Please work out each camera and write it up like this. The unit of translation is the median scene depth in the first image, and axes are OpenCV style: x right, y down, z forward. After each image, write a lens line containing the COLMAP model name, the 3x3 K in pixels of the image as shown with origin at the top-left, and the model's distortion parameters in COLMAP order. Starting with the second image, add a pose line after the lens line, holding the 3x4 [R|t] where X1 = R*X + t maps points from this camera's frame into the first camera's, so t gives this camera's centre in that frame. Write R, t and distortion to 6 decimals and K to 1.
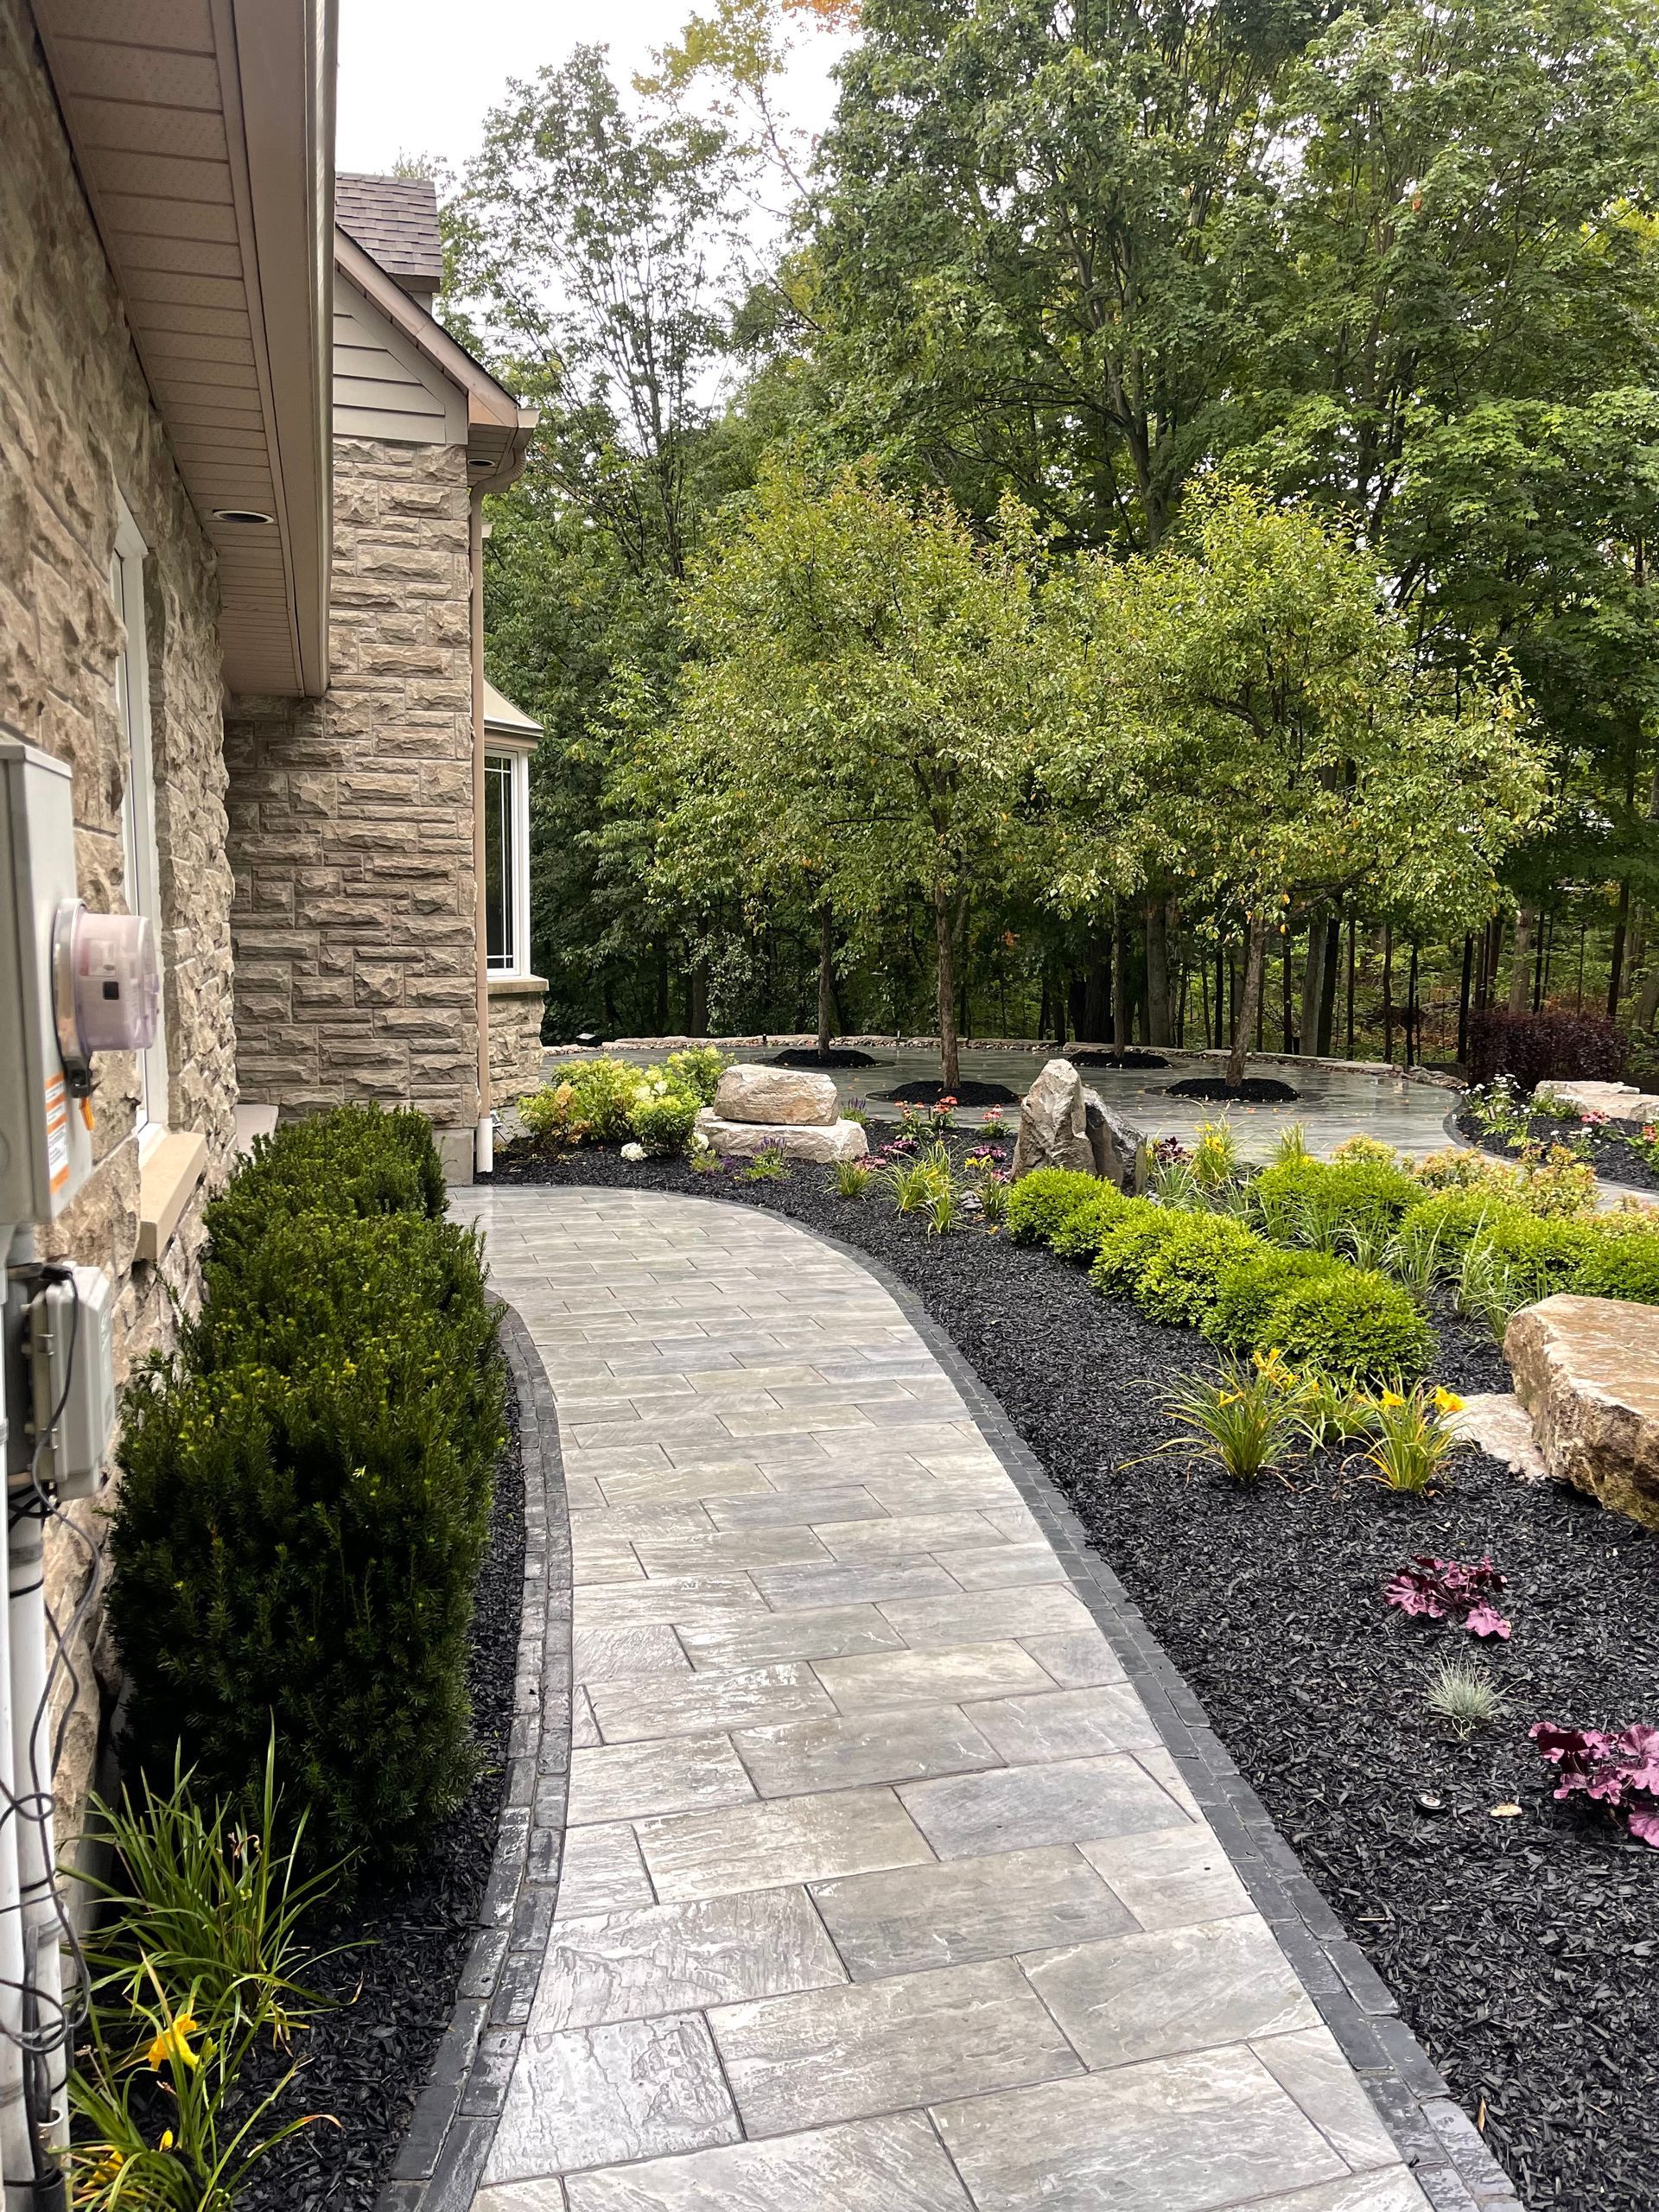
lens RADIAL K [[1678.4, 0, 828.7], [0, 1678.4, 1129.5], [0, 0, 1]] dist [0.063415, -0.085323]
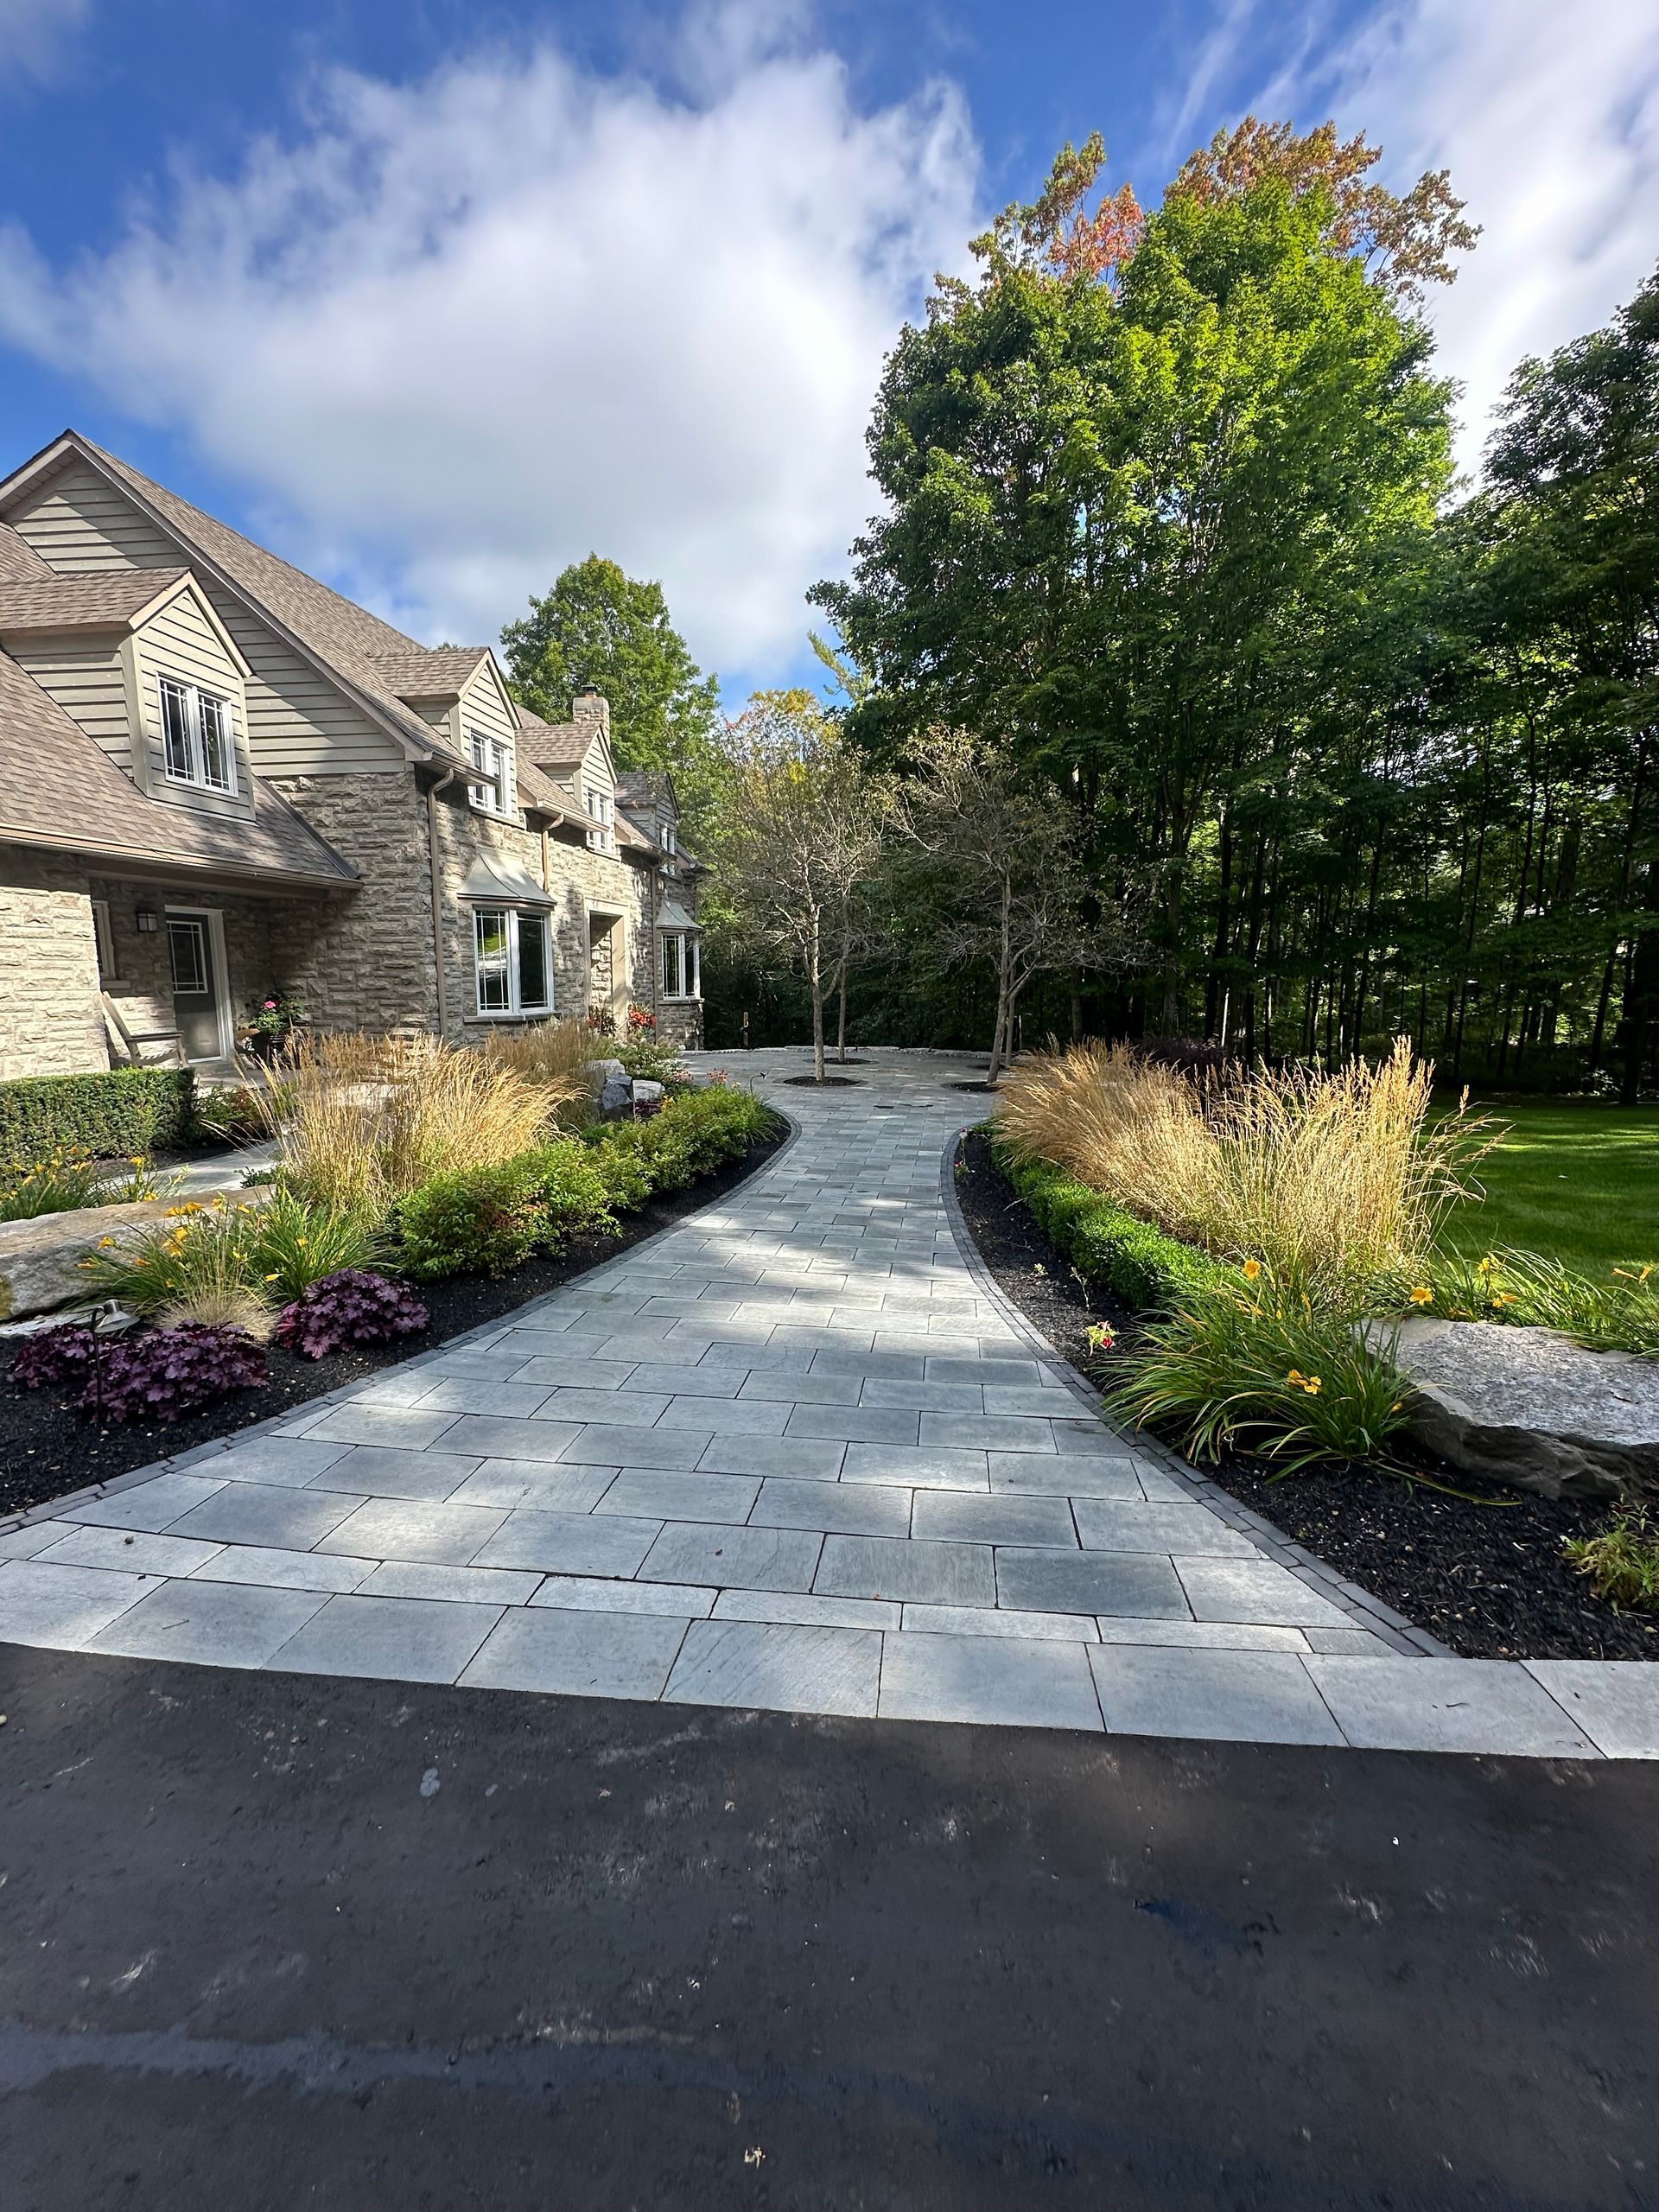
lens RADIAL K [[888.3, 0, 829.9], [0, 888.3, 1099.6], [0, 0, 1]] dist [-0.002141, 0.000877]
pose [[0.910509, 0.051002, -0.410331, 0.751984], [-0.048487, 0.998687, 0.016542, -0.025116], [0.410636, 0.004834, 0.911787, 0.175937]]
